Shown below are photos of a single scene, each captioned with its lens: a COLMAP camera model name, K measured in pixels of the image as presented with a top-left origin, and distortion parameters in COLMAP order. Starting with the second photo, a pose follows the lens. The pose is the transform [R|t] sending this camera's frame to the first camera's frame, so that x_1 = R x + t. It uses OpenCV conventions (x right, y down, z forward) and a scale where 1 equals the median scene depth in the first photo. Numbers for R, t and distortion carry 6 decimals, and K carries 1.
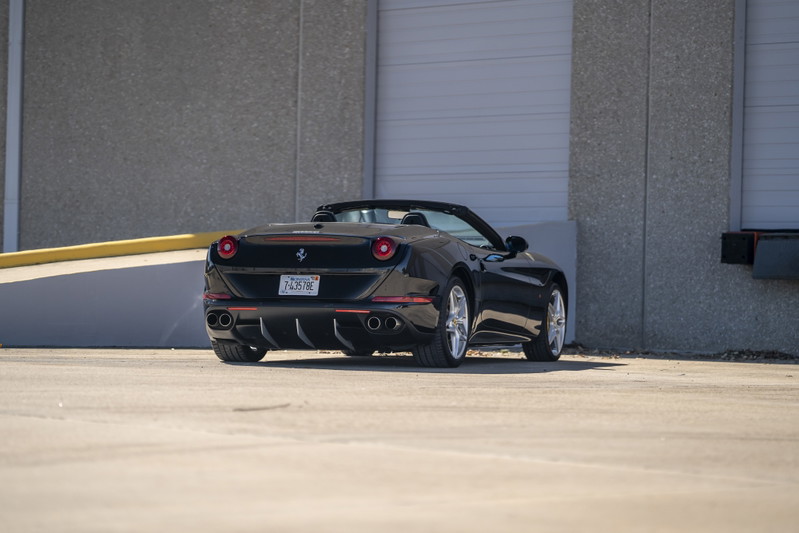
lens RADIAL K [[3107.1, 0, 399.5], [0, 3107.1, 266.5], [0, 0, 1]] dist [0.199436, -0.054867]
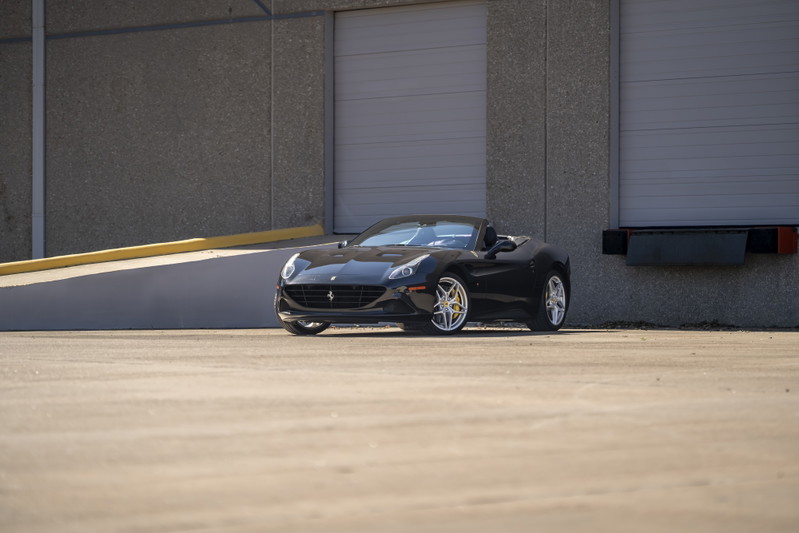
lens RADIAL K [[3179.8, 0, 399.5], [0, 3179.8, 266.5], [0, 0, 1]] dist [0.147964, 0.909623]
pose [[0.999745, -0.022549, 0.001562, 0.015215], [0.022545, 0.999743, 0.002557, -0.001067], [-0.001619, -0.002521, 0.999996, -0.266390]]
